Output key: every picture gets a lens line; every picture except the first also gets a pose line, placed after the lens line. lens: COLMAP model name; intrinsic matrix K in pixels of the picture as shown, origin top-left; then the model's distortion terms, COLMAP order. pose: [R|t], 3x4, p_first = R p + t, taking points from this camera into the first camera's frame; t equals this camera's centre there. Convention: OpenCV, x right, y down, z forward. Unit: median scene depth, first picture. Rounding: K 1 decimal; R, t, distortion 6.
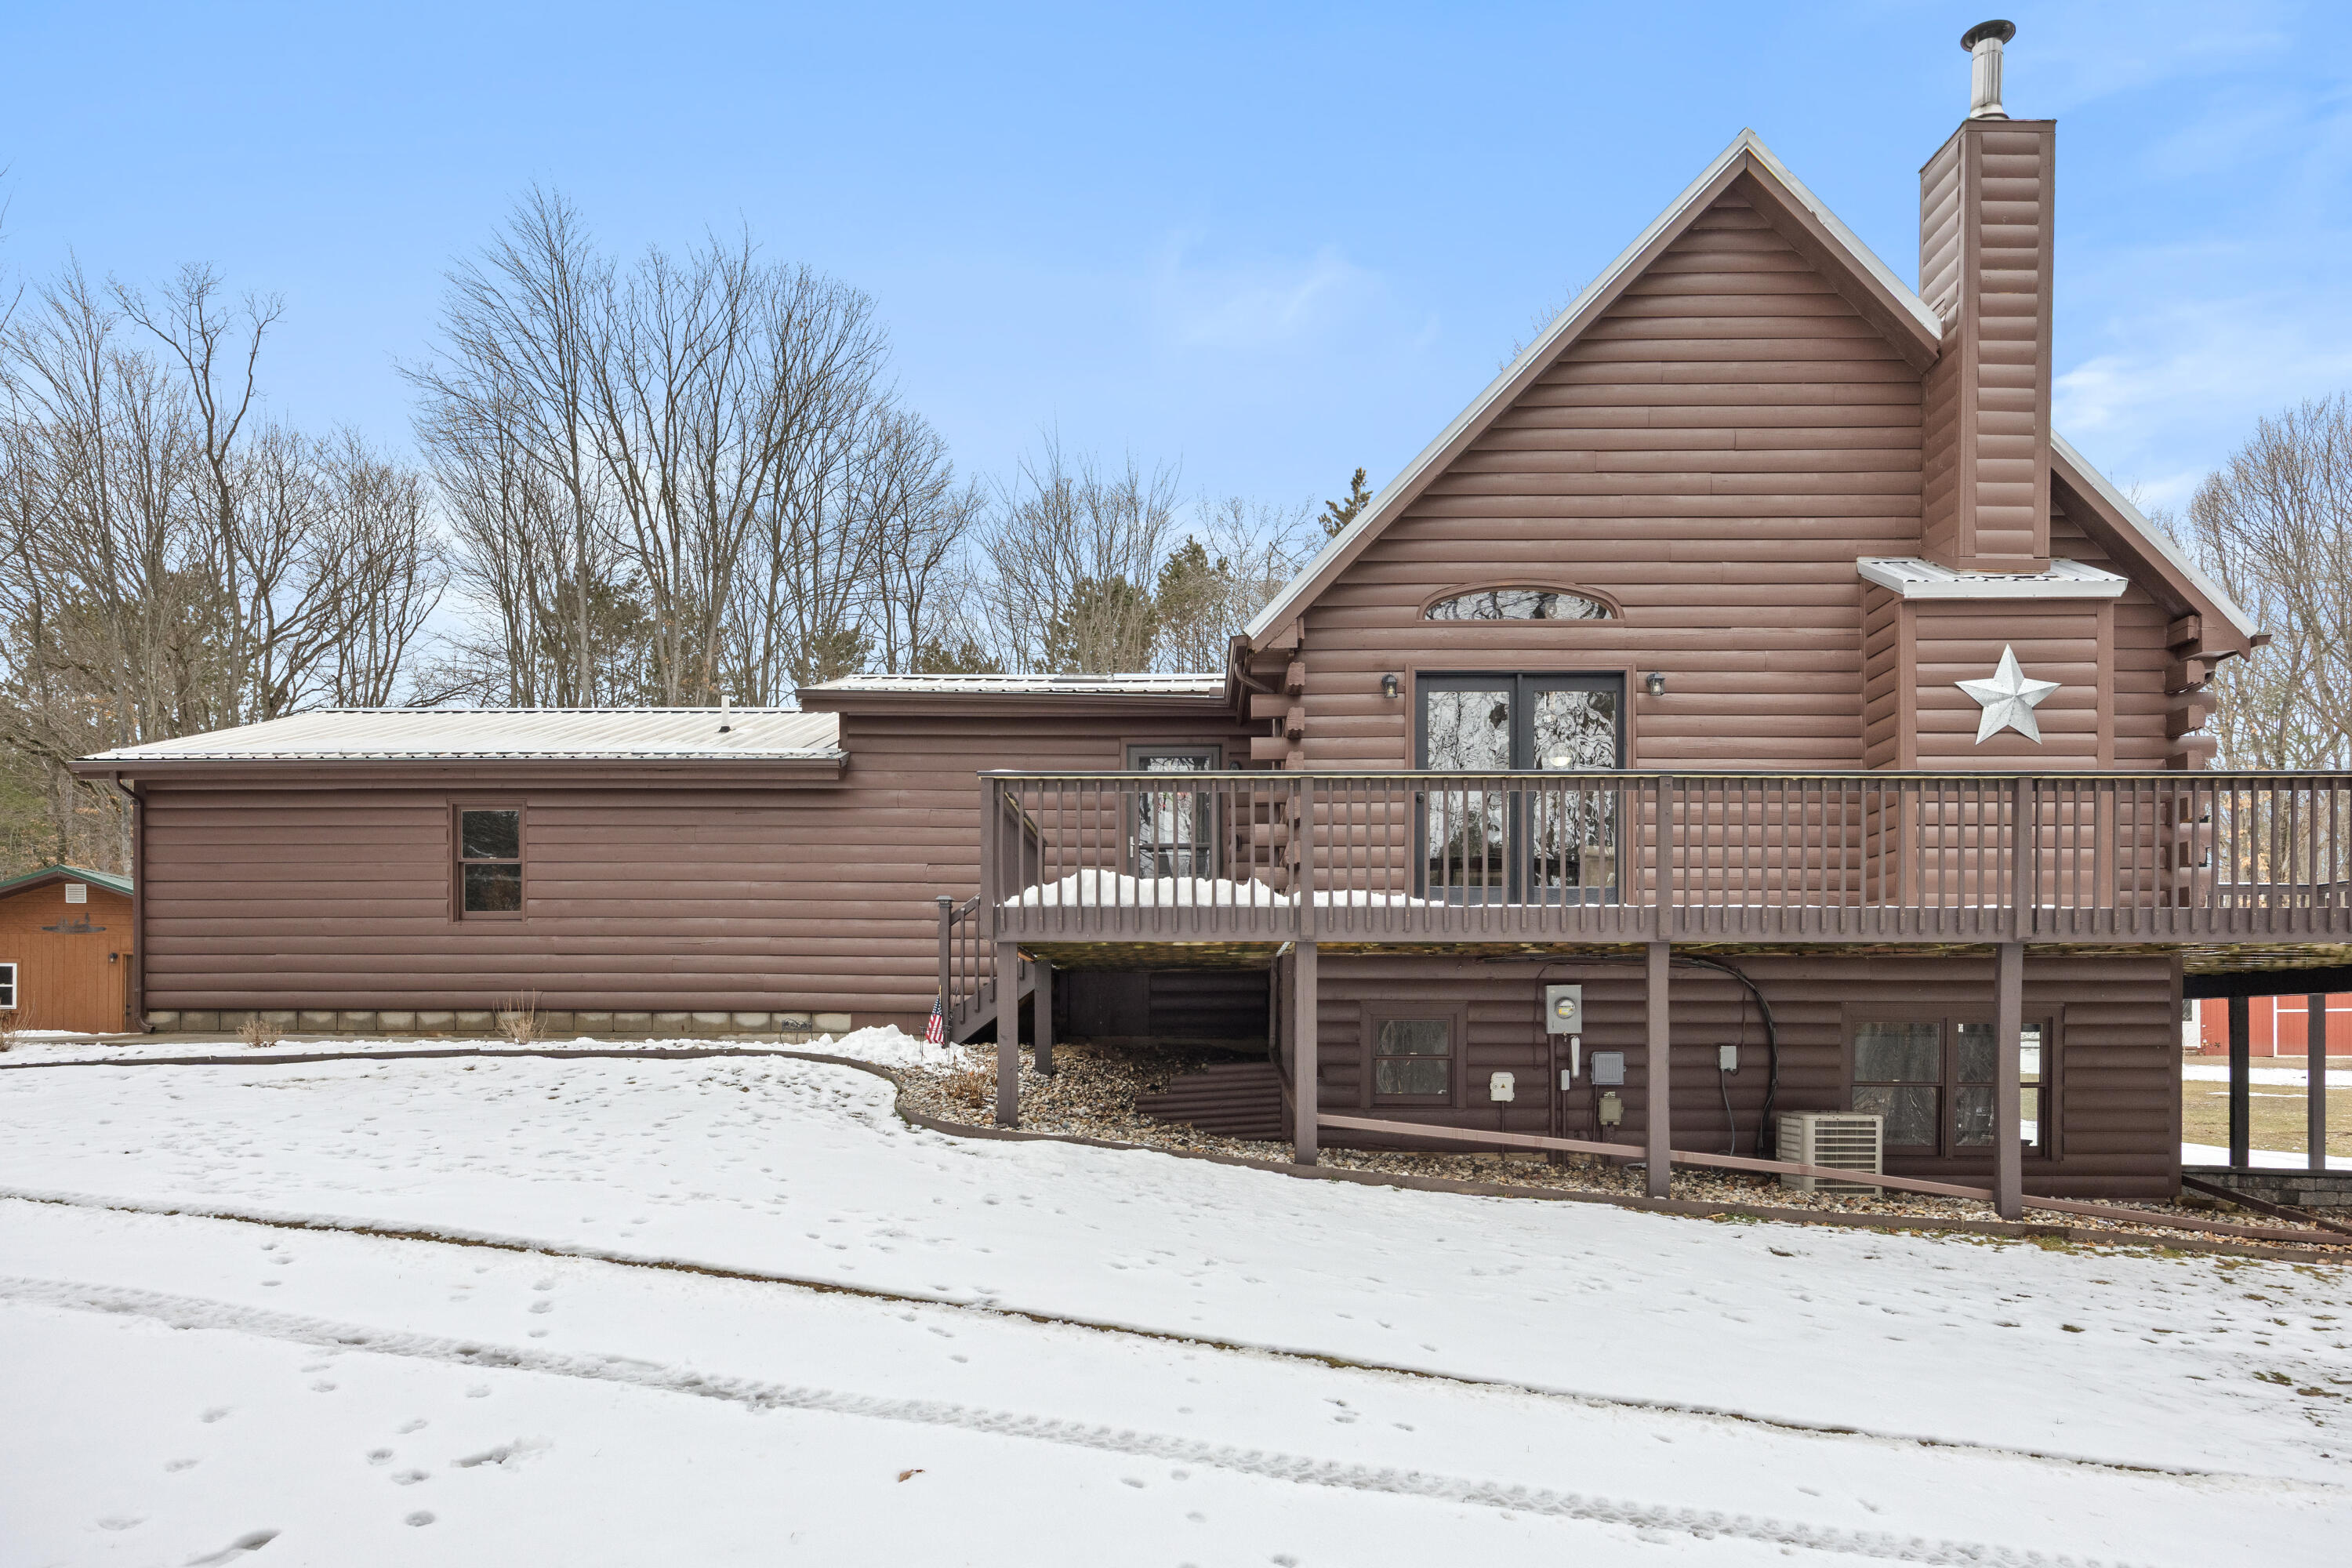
lens RADIAL K [[1497.8, 0, 1174.5], [0, 1497.8, 801.2], [0, 0, 1]] dist [0.007236, 0.000491]
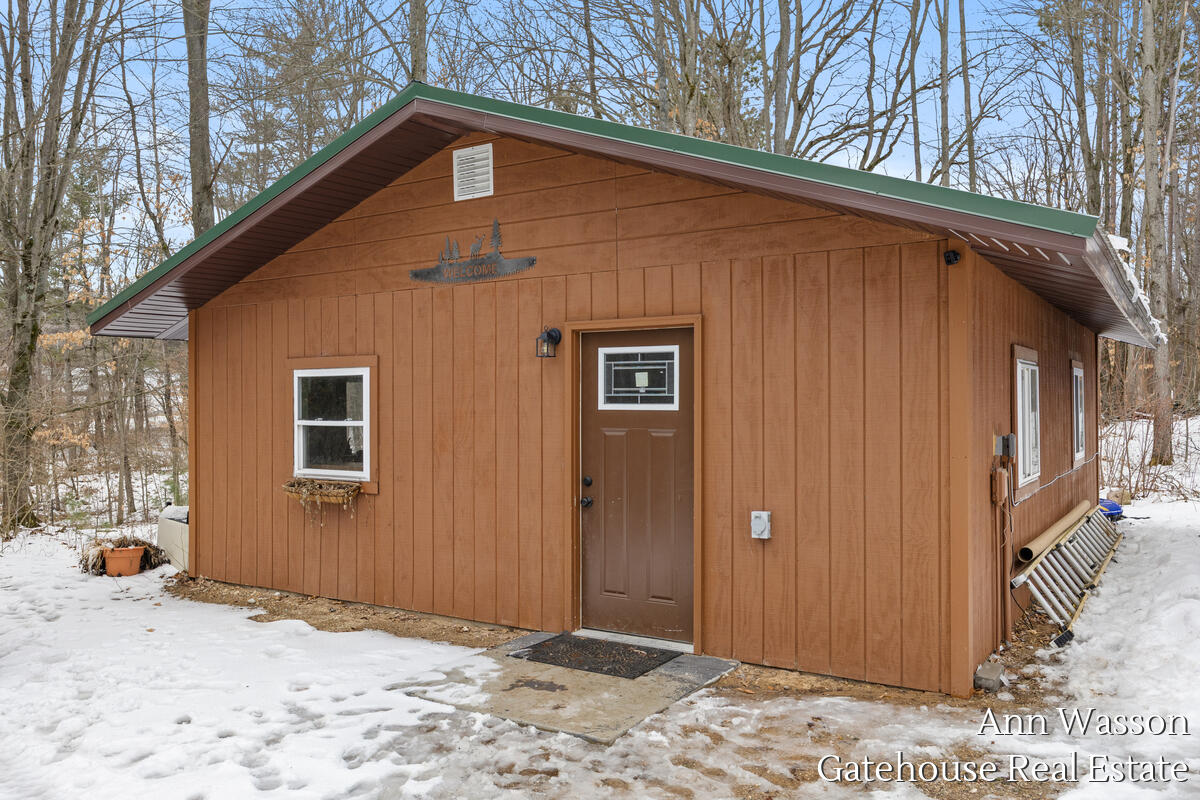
lens RADIAL K [[968.7, 0, 600.5], [0, 968.7, 402.0], [0, 0, 1]] dist [0.003232, 0.000379]
pose [[0.786020, -0.015699, -0.618001, -0.502491], [0.008945, 0.999862, -0.014023, 0.108193], [0.618136, 0.005494, 0.786052, 0.746672]]
